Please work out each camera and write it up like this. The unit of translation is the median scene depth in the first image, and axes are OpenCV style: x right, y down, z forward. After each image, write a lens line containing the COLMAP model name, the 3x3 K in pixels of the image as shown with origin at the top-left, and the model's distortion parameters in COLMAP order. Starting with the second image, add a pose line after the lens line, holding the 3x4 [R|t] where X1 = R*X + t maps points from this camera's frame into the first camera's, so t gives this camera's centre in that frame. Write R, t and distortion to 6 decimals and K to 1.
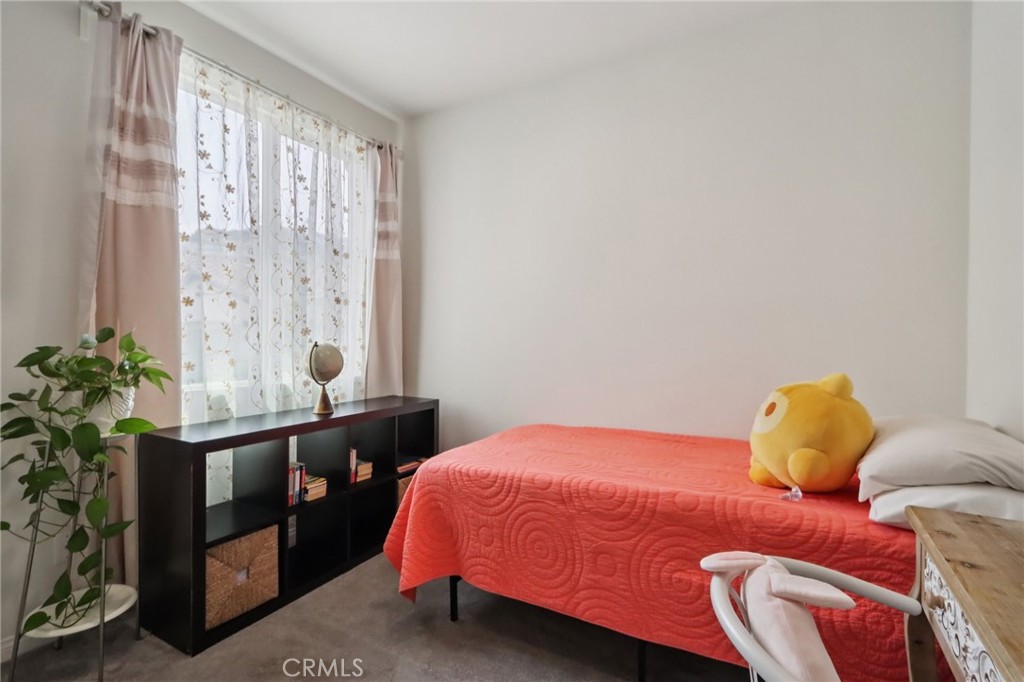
lens RADIAL K [[482.2, 0, 511.1], [0, 482.2, 340.7], [0, 0, 1]] dist [-0.000843, -0.000783]
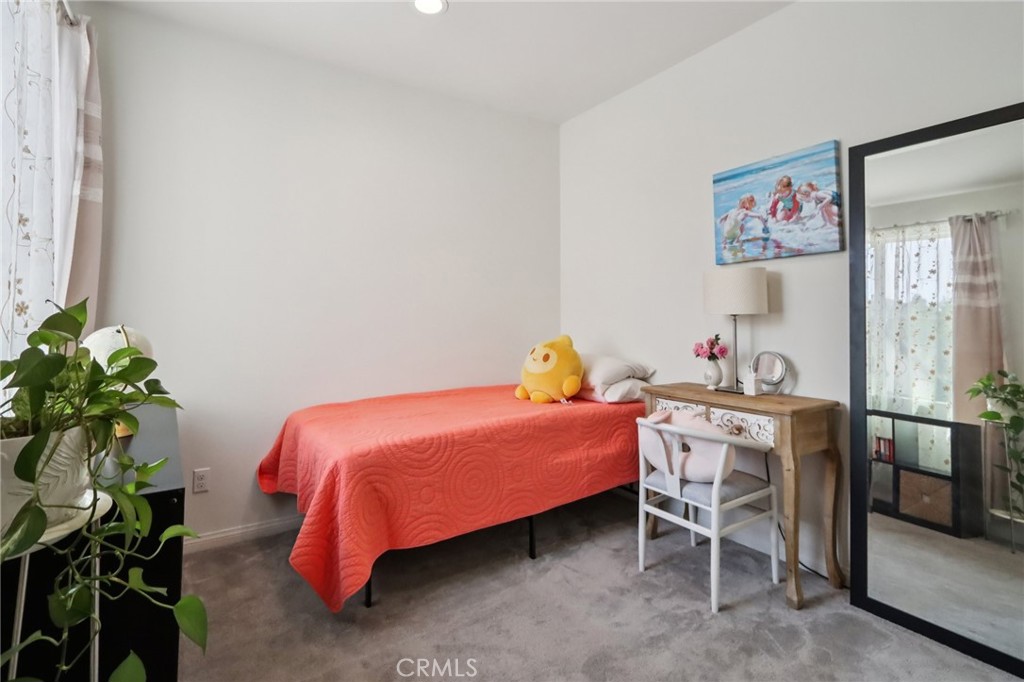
lens RADIAL K [[482.2, 0, 509.2], [0, 482.2, 310.1], [0, 0, 1]] dist [-0.000843, -0.000783]
pose [[0.438573, 0.012033, 0.898615, -1.042353], [0.006993, 0.999834, -0.016802, 0.002505], [-0.898668, 0.013653, 0.438416, 0.368739]]
